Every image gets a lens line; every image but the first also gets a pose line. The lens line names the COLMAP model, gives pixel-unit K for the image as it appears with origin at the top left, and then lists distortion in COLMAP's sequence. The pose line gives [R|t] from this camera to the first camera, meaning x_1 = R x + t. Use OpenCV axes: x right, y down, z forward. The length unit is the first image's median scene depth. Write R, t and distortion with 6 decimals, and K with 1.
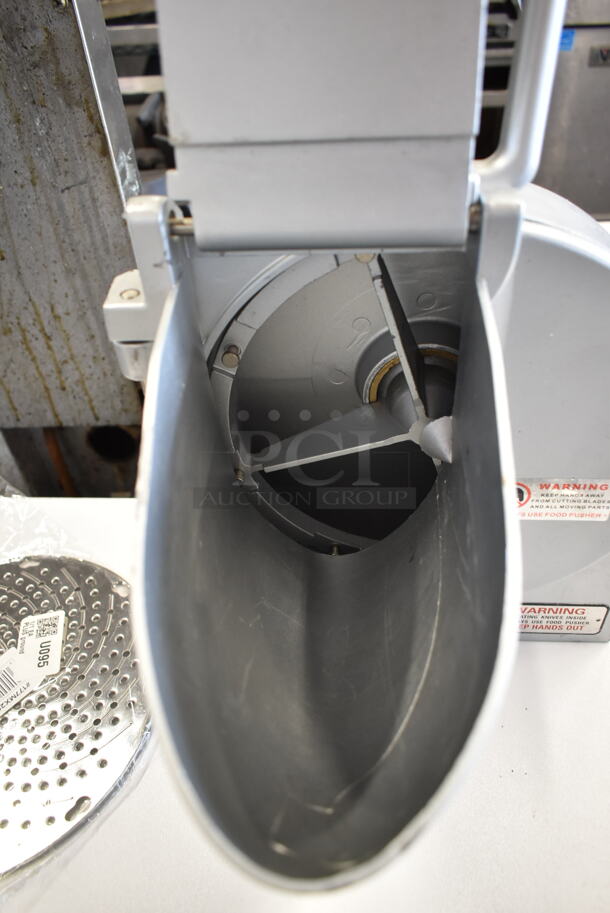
lens RADIAL K [[688.0, 0, 305.7], [0, 688.0, 453.3], [0, 0, 1]] dist [-0.015035, 0.015985]
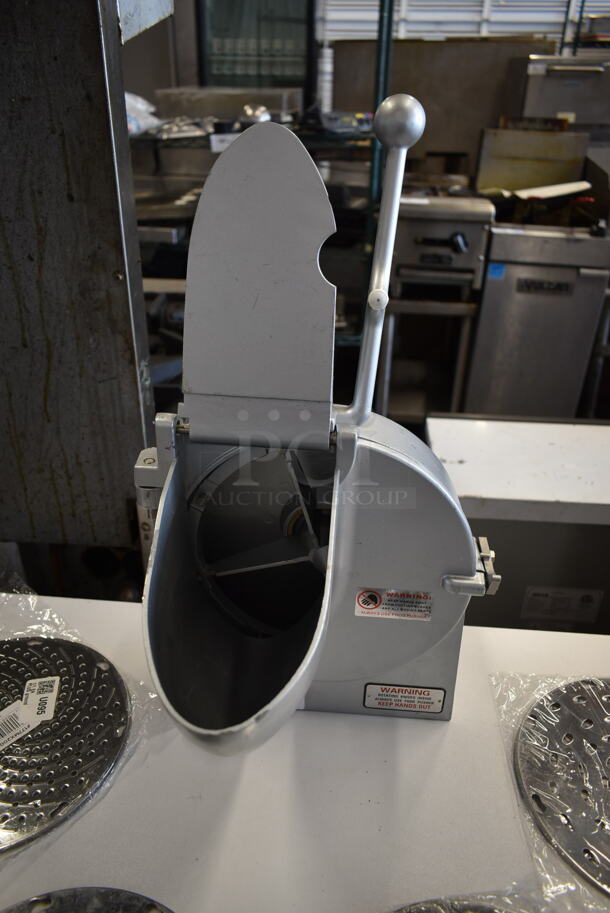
lens RADIAL K [[688.0, 0, 305.0], [0, 688.0, 452.5], [0, 0, 1]] dist [-0.015035, 0.015985]
pose [[0.996348, 0.077521, 0.035778, 0.050367], [-0.067607, 0.972262, -0.223912, 0.072700], [-0.052144, 0.220676, 0.973952, -0.461203]]
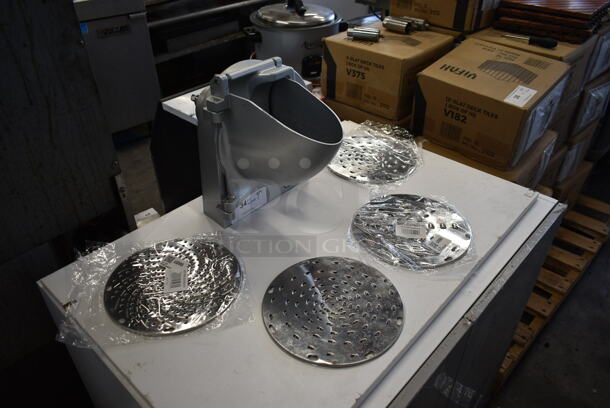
lens RADIAL K [[459.6, 0, 304.9], [0, 459.6, 204.1], [0, 0, 1]] dist [-0.015035, 0.015985]
pose [[0.613252, -0.404319, 0.678563, -1.181459], [0.502795, 0.862360, 0.059432, 0.232854], [-0.609195, 0.304731, 0.732134, -0.654188]]
